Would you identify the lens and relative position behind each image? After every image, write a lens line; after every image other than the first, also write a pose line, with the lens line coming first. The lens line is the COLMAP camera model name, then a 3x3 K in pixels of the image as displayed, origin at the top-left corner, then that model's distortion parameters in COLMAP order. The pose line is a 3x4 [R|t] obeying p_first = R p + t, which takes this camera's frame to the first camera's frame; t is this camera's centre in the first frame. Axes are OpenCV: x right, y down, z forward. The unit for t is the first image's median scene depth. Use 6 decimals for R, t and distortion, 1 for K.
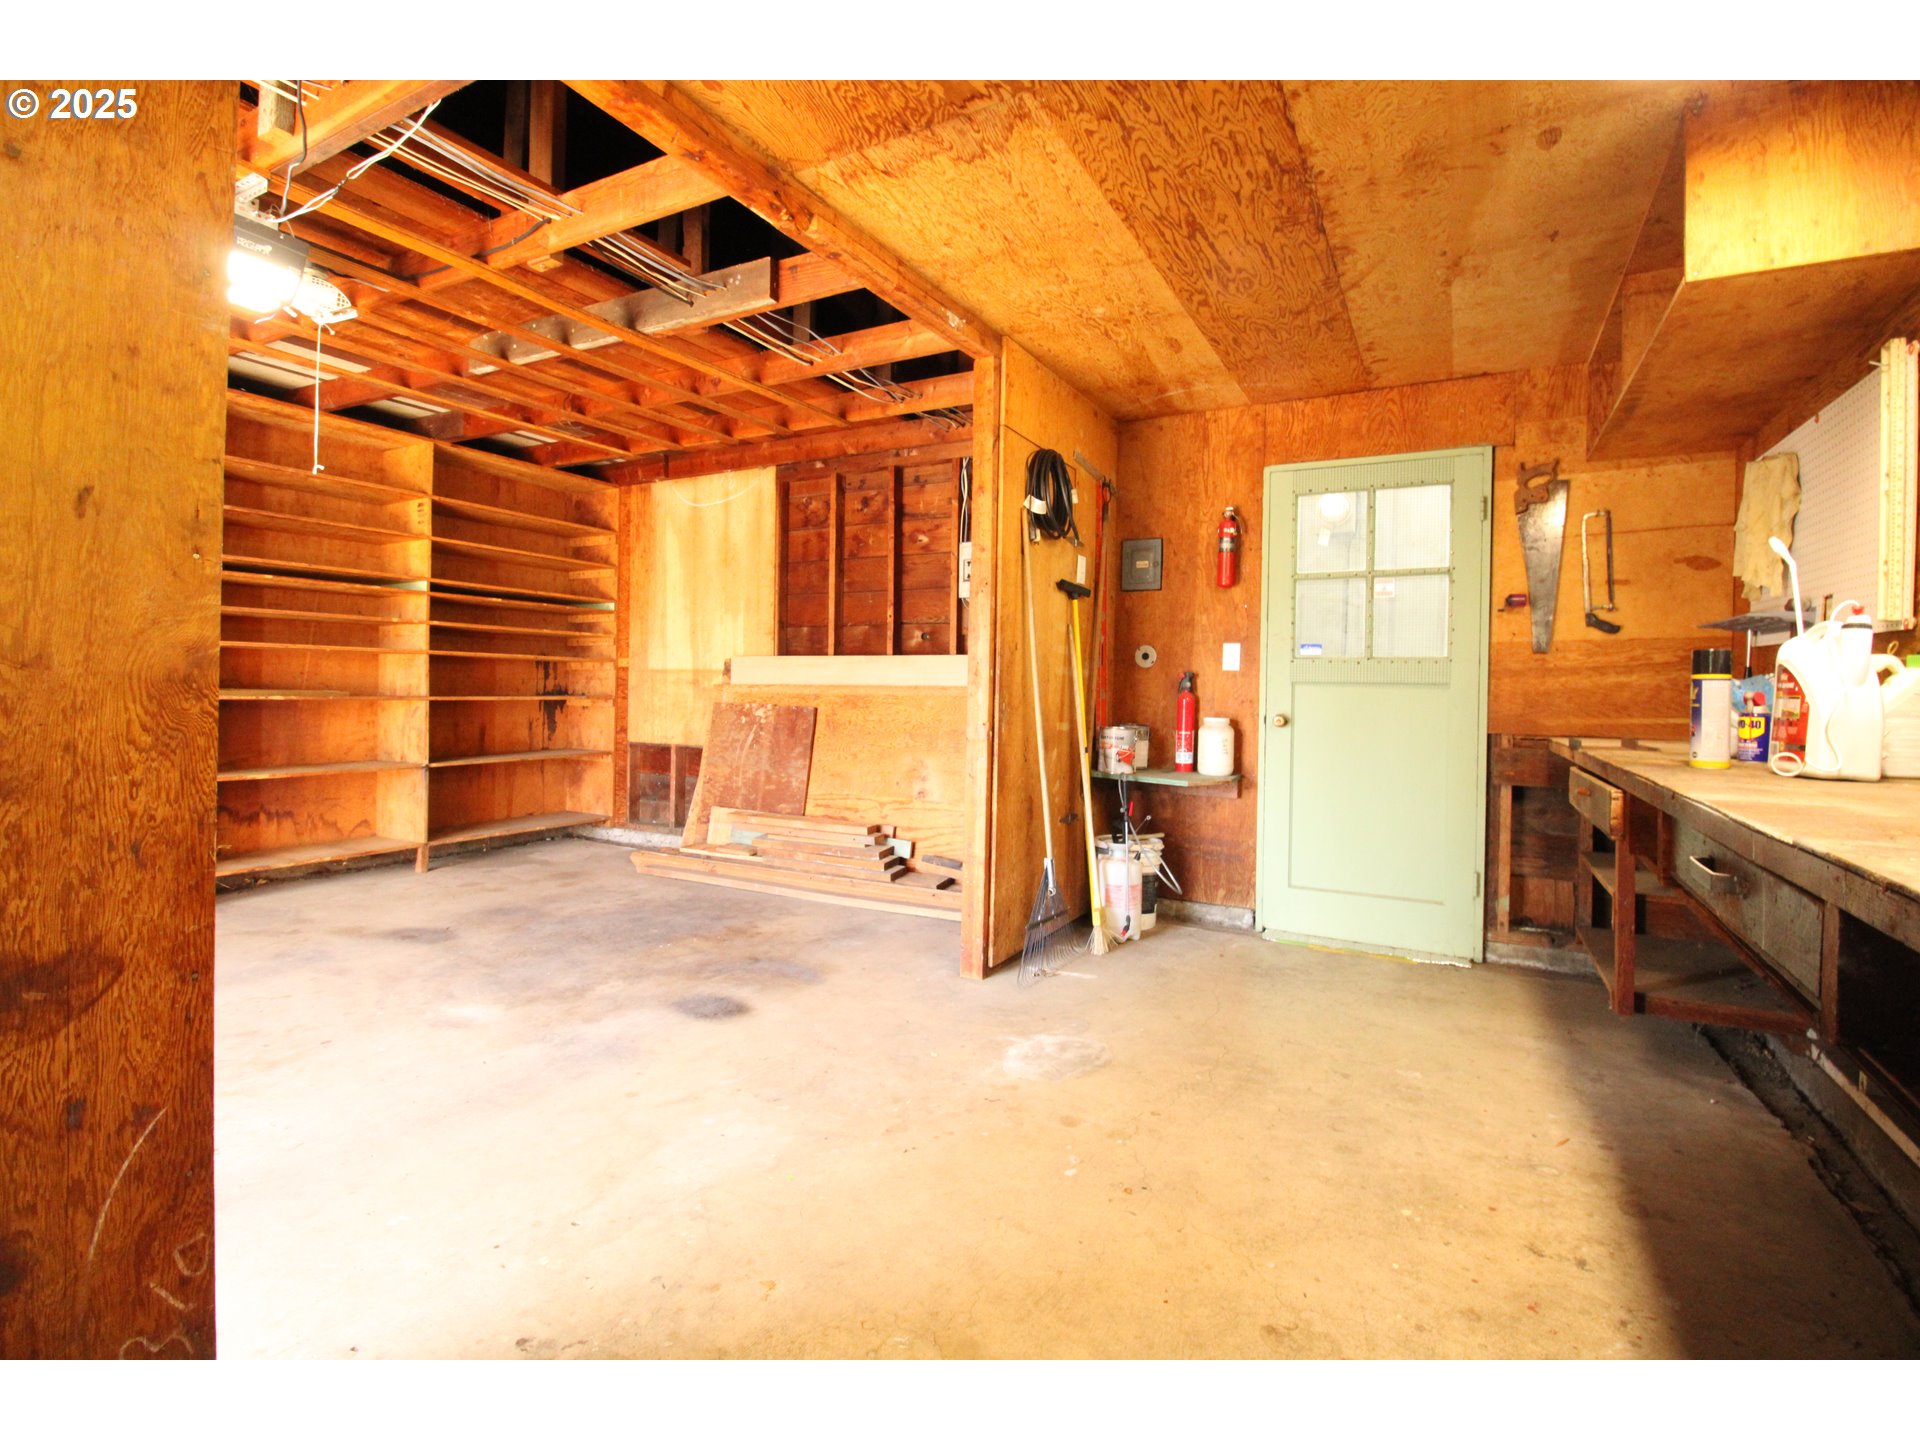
lens RADIAL K [[890.7, 0, 964.7], [0, 890.7, 696.0], [0, 0, 1]] dist [0.003890, -0.015213]
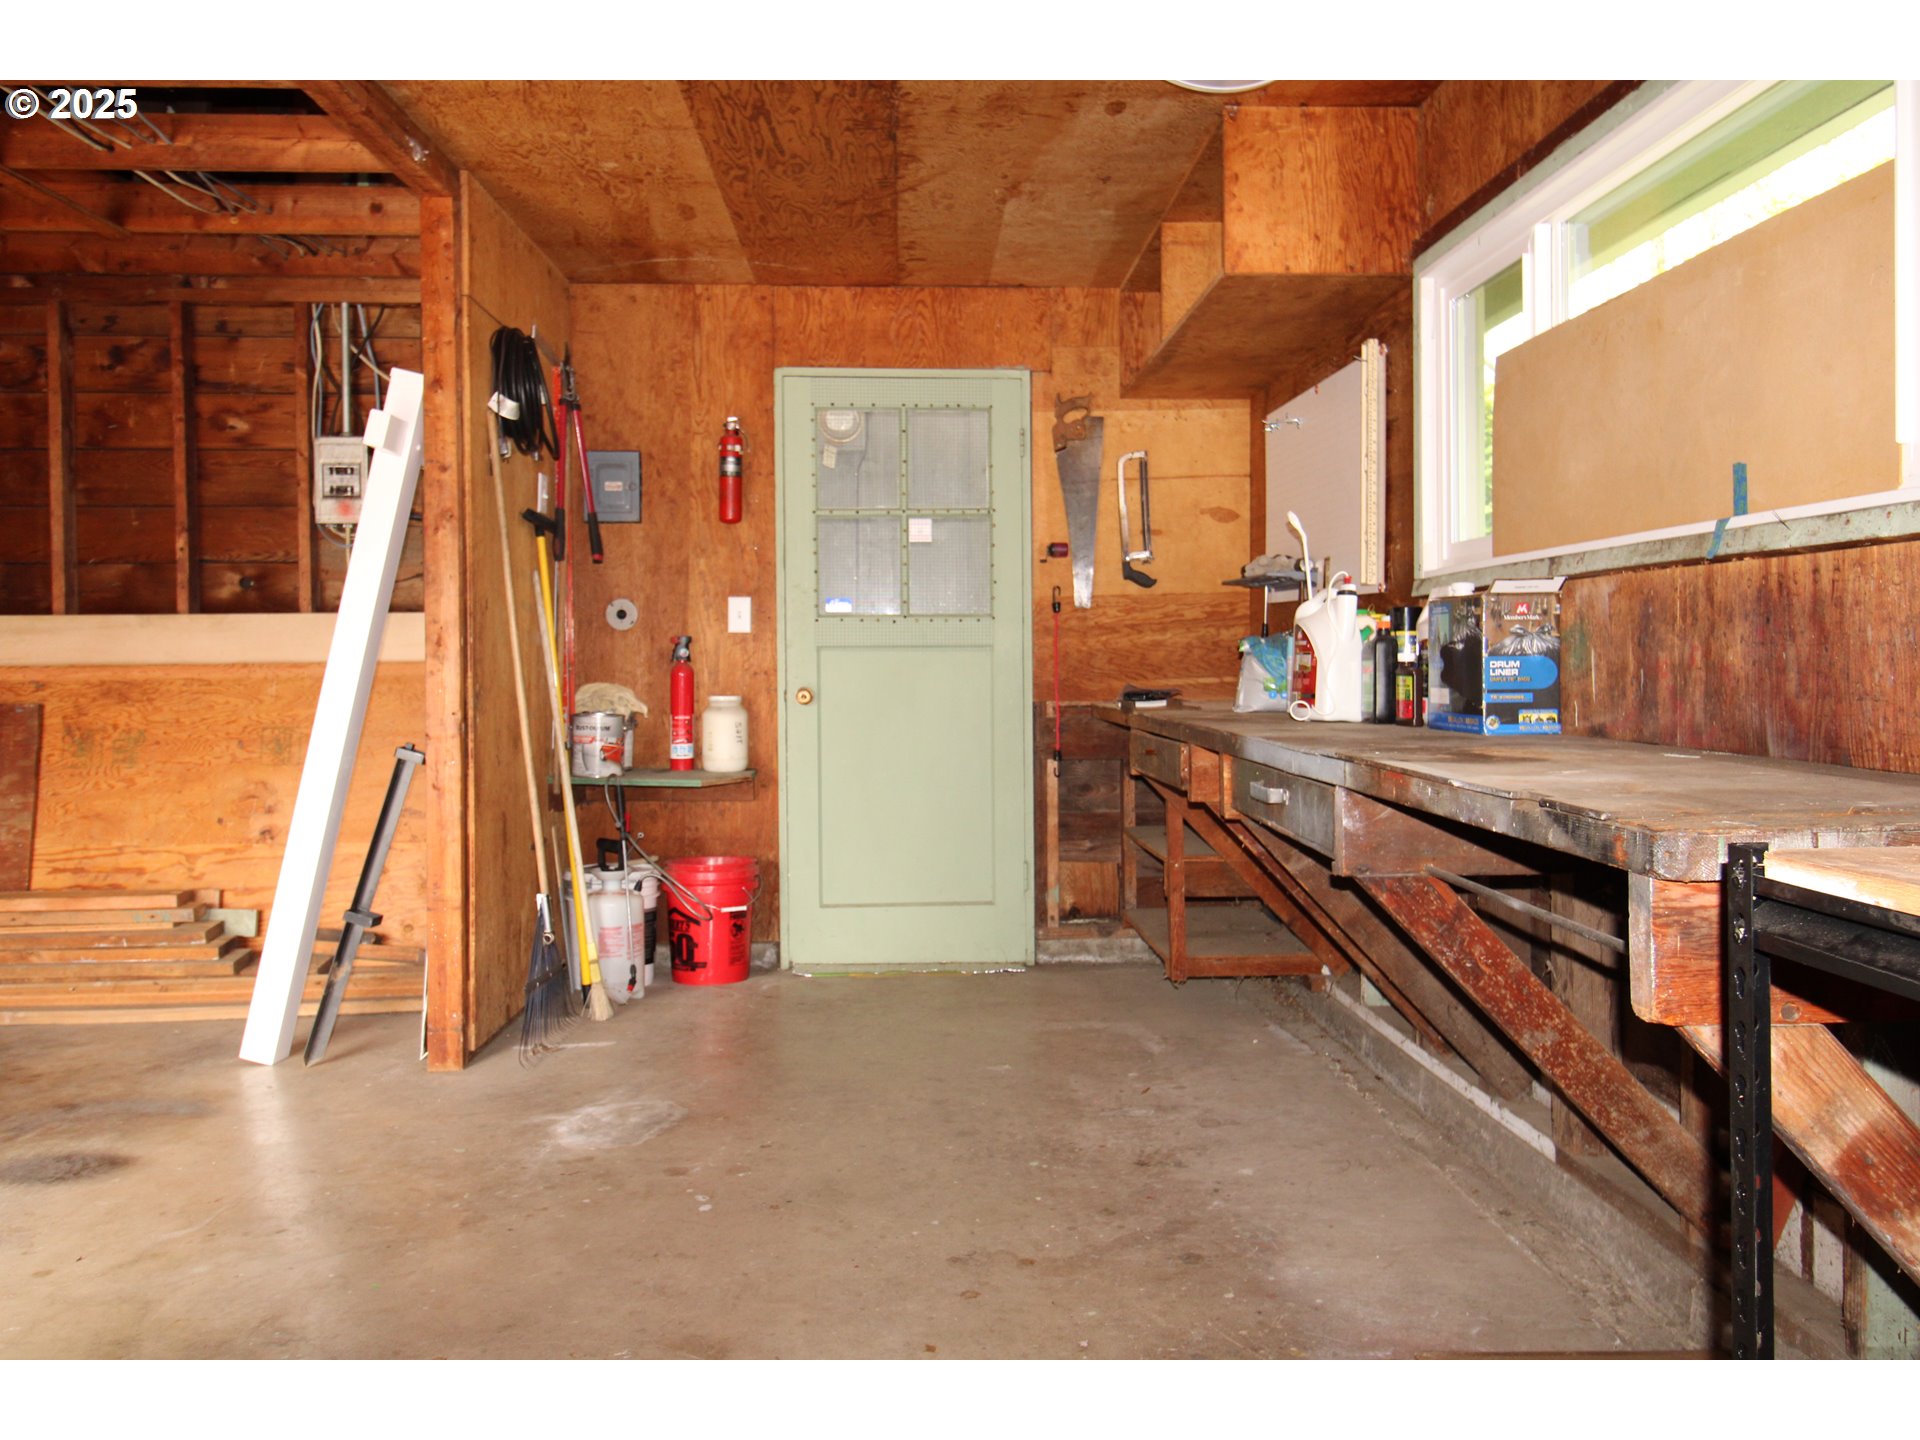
lens RADIAL K [[1515.5, 0, 965.5], [0, 1515.5, 688.2], [0, 0, 1]] dist [0.021371, -0.000432]
pose [[0.855251, -0.031999, 0.517225, -0.233361], [0.026065, 0.999485, 0.018736, -0.000714], [-0.517558, -0.002543, 0.855644, -0.232008]]
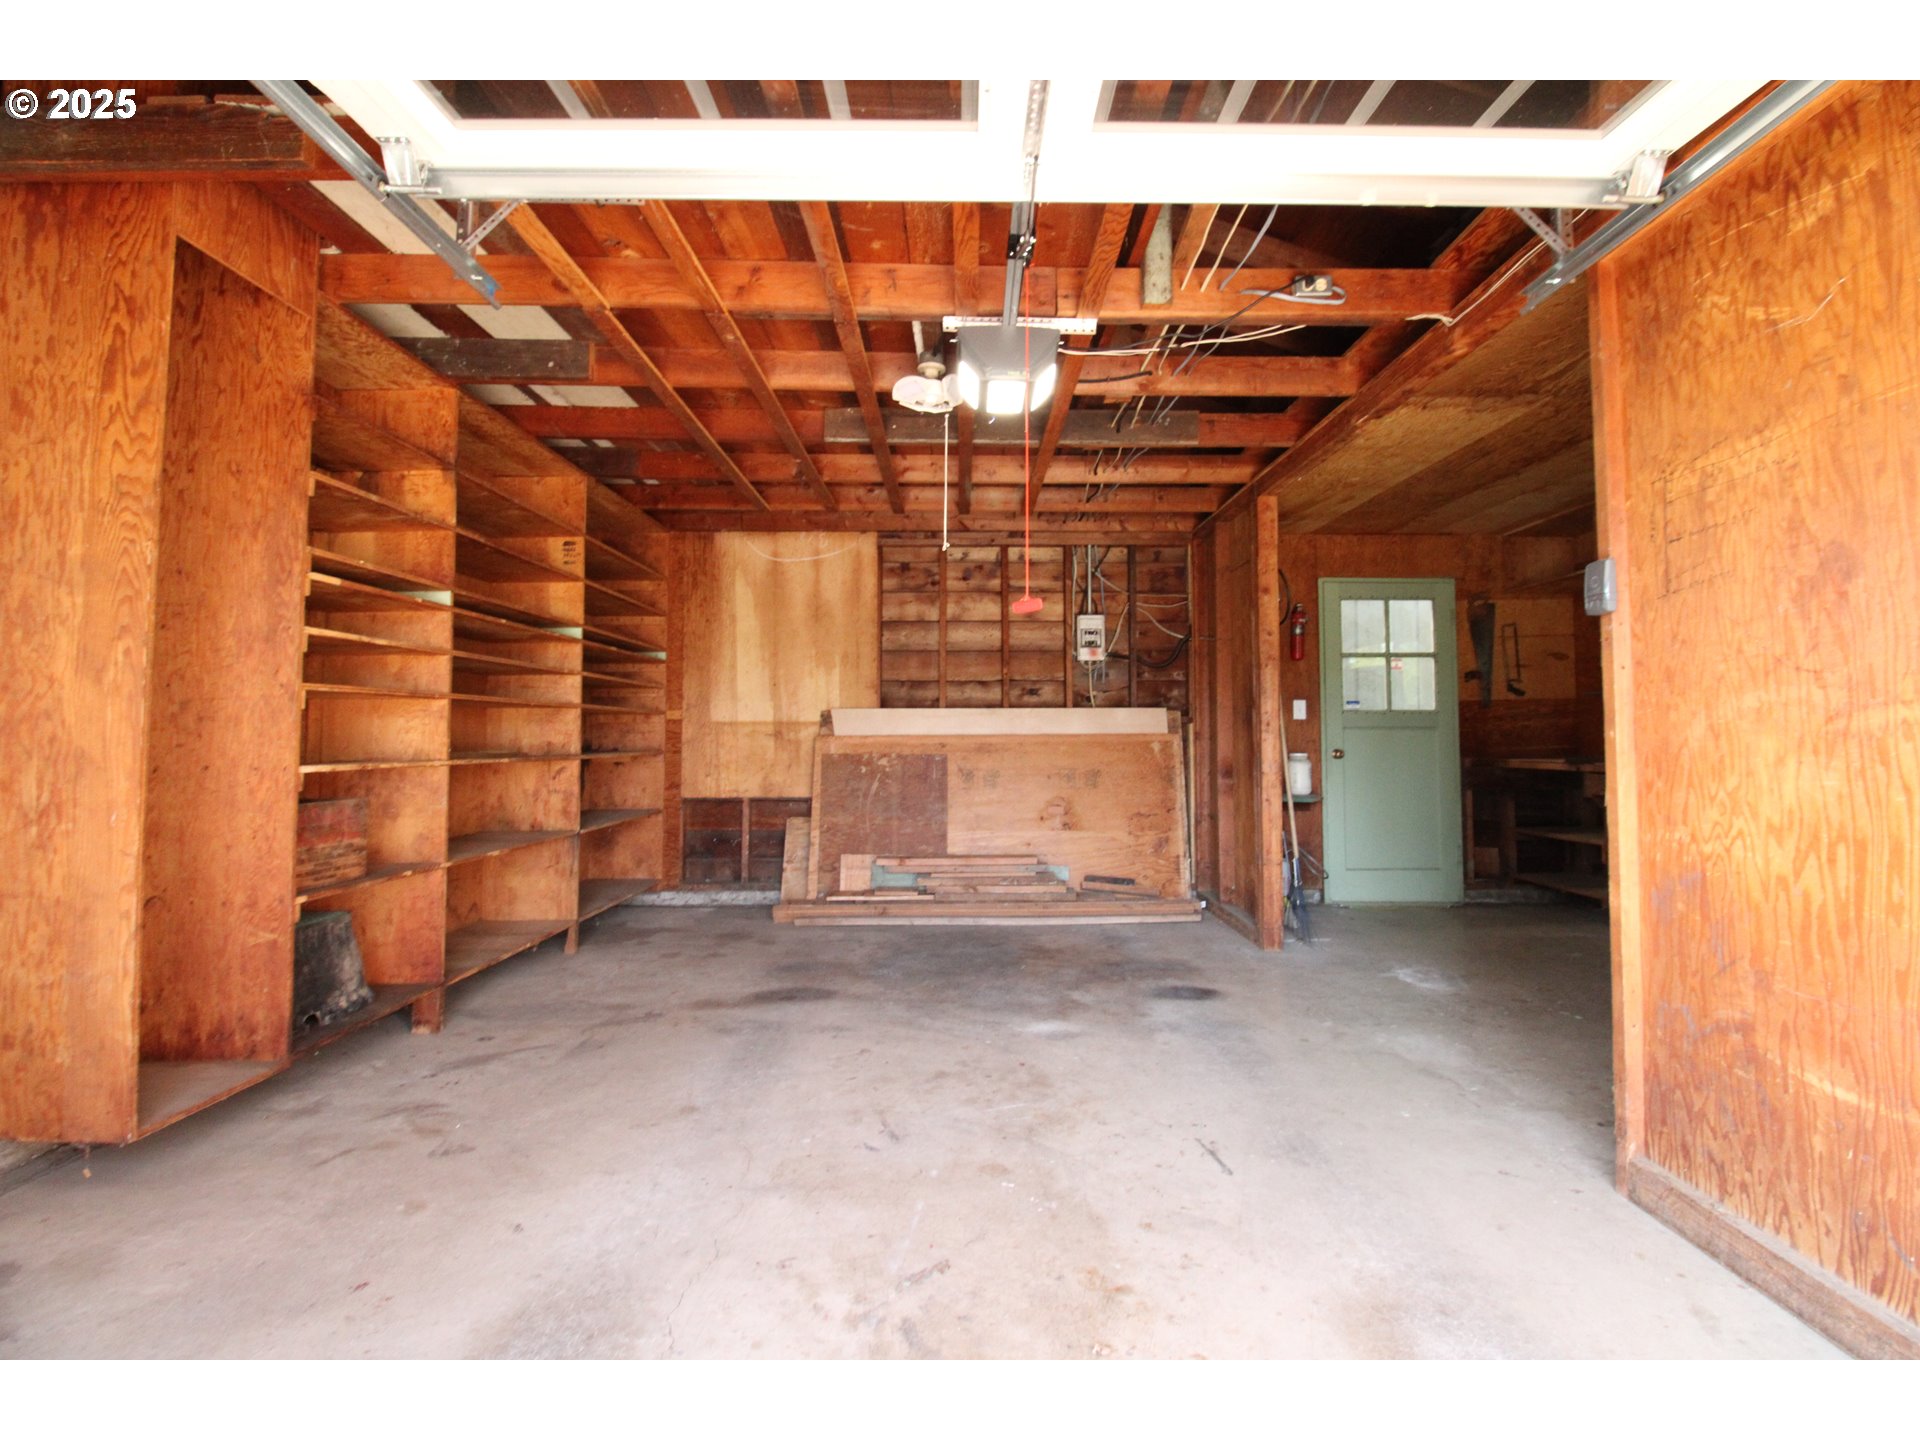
lens RADIAL K [[890.7, 0, 964.7], [0, 890.7, 696.0], [0, 0, 1]] dist [0.003890, -0.015213]
pose [[0.876739, 0.003729, 0.480953, -0.952411], [0.020189, 0.998803, -0.044547, -0.015303], [-0.480543, 0.048766, 0.875614, 0.026617]]
